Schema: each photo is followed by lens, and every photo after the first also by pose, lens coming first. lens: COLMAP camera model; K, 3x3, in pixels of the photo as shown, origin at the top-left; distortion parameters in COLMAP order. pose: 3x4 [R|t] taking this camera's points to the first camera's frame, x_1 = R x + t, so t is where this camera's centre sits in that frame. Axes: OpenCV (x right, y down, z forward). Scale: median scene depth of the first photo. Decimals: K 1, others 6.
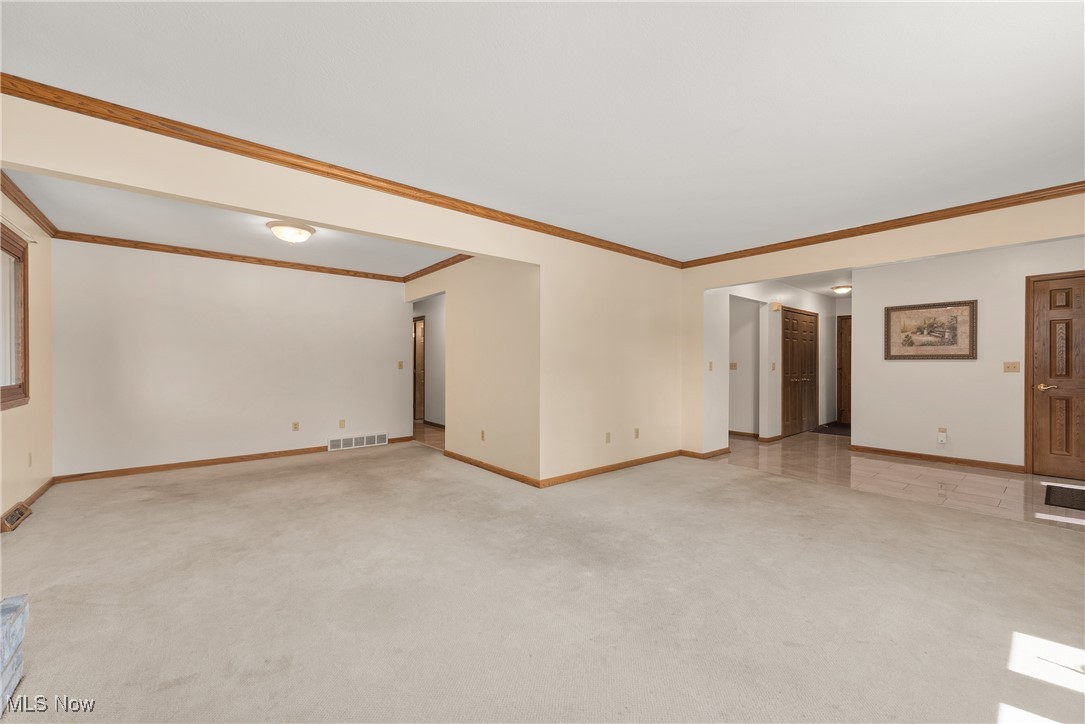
lens RADIAL K [[427.6, 0, 542.3], [0, 427.6, 363.7], [0, 0, 1]] dist [0.006153, 0.000332]
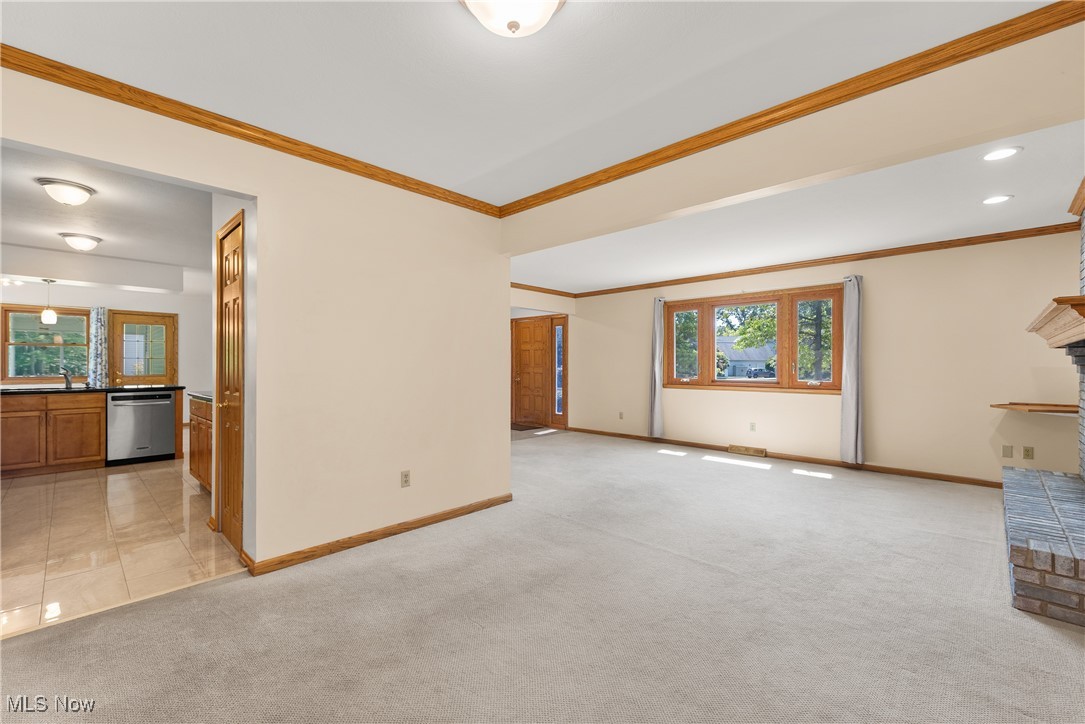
lens RADIAL K [[451.4, 0, 542.1], [0, 451.4, 364.7], [0, 0, 1]] dist [0.008017, -0.001520]
pose [[-0.105831, -0.001049, 0.994384, -0.763095], [-0.002165, 0.999997, 0.000824, -0.002839], [-0.994382, -0.002066, -0.105833, 0.812604]]
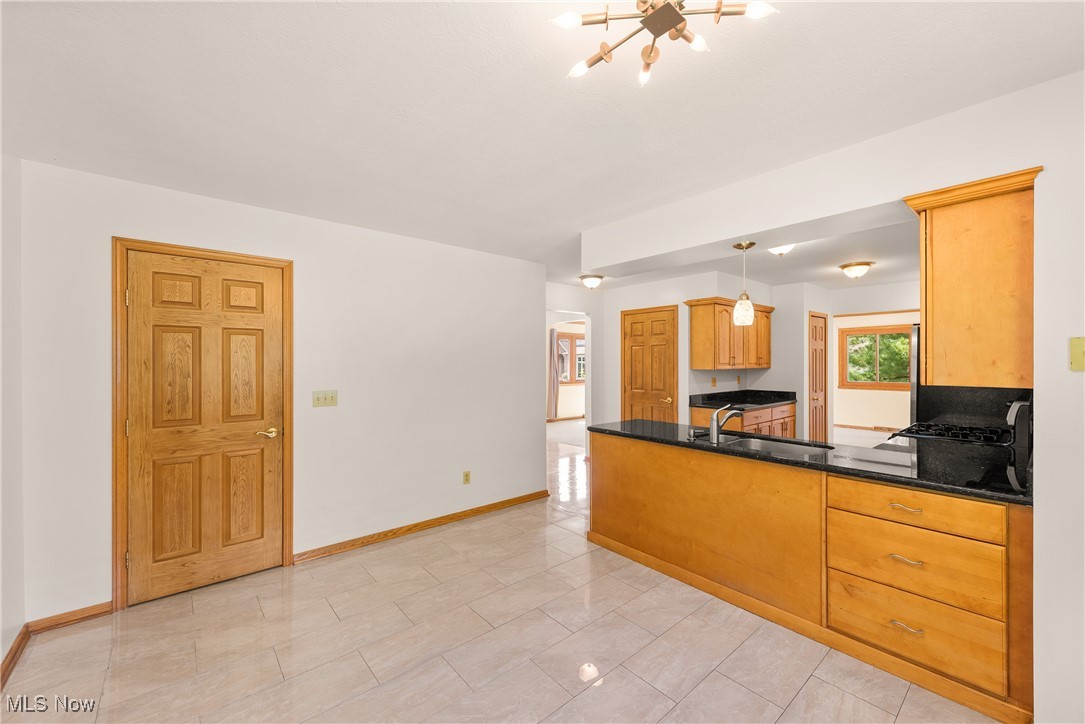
lens RADIAL K [[427.6, 0, 539.1], [0, 427.6, 362.5], [0, 0, 1]] dist [0.006153, 0.000332]
pose [[-0.999950, -0.000307, 0.009946, 0.601559], [-0.000281, 0.999997, 0.002604, -0.051265], [-0.009947, 0.002601, -0.999947, 2.334864]]
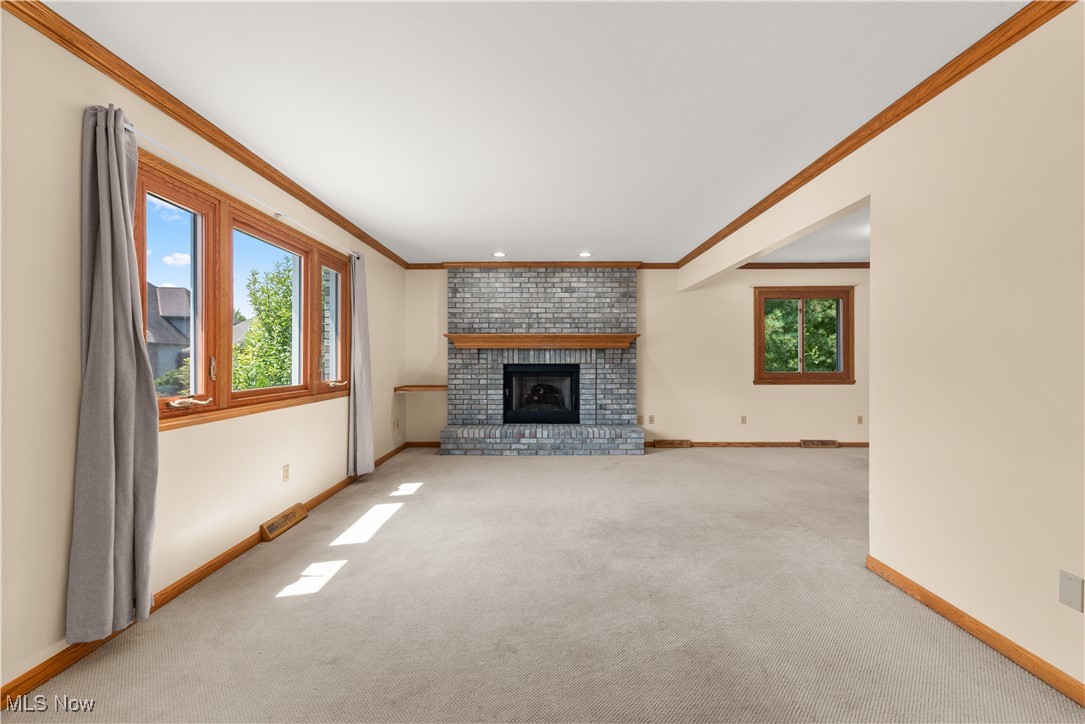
lens RADIAL K [[451.4, 0, 537.5], [0, 451.4, 359.0], [0, 0, 1]] dist [0.008017, -0.001520]
pose [[-0.651849, -0.002376, -0.758345, 0.609530], [-0.000606, 0.999996, -0.002613, 0.000168], [0.758349, -0.001244, -0.651848, 0.830292]]
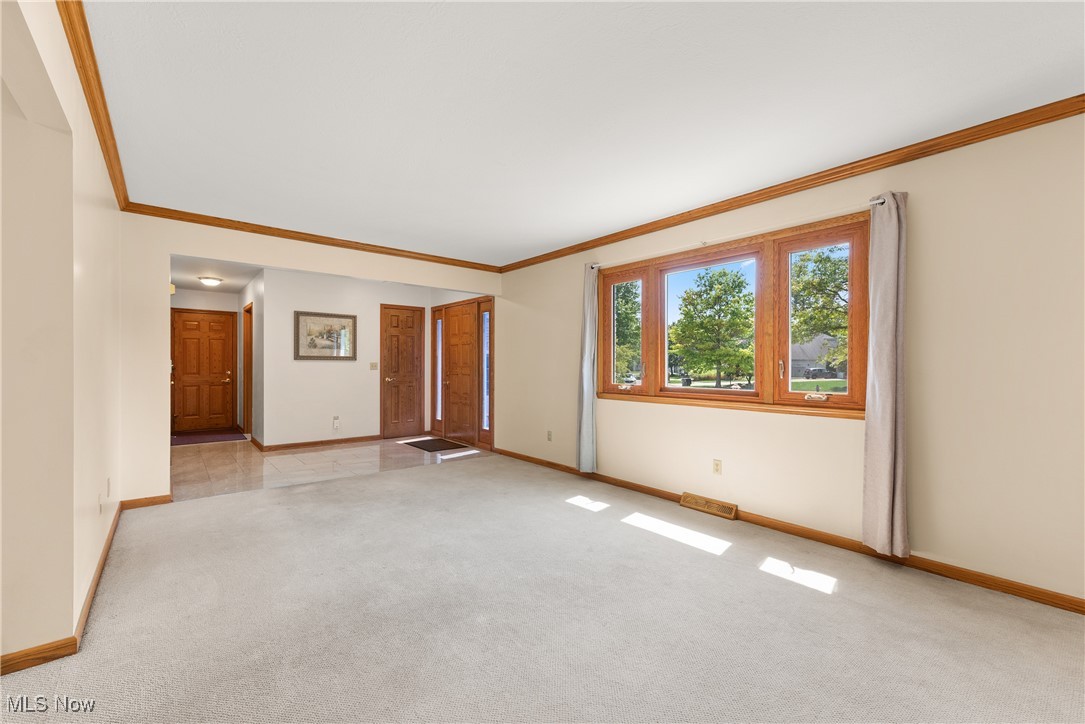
lens RADIAL K [[451.4, 0, 542.0], [0, 451.4, 365.7], [0, 0, 1]] dist [0.008017, -0.001520]
pose [[0.005000, -0.004252, 0.999978, -0.360461], [-0.003273, 0.999986, 0.004268, -0.001508], [-0.999982, -0.003294, 0.004986, 0.413577]]
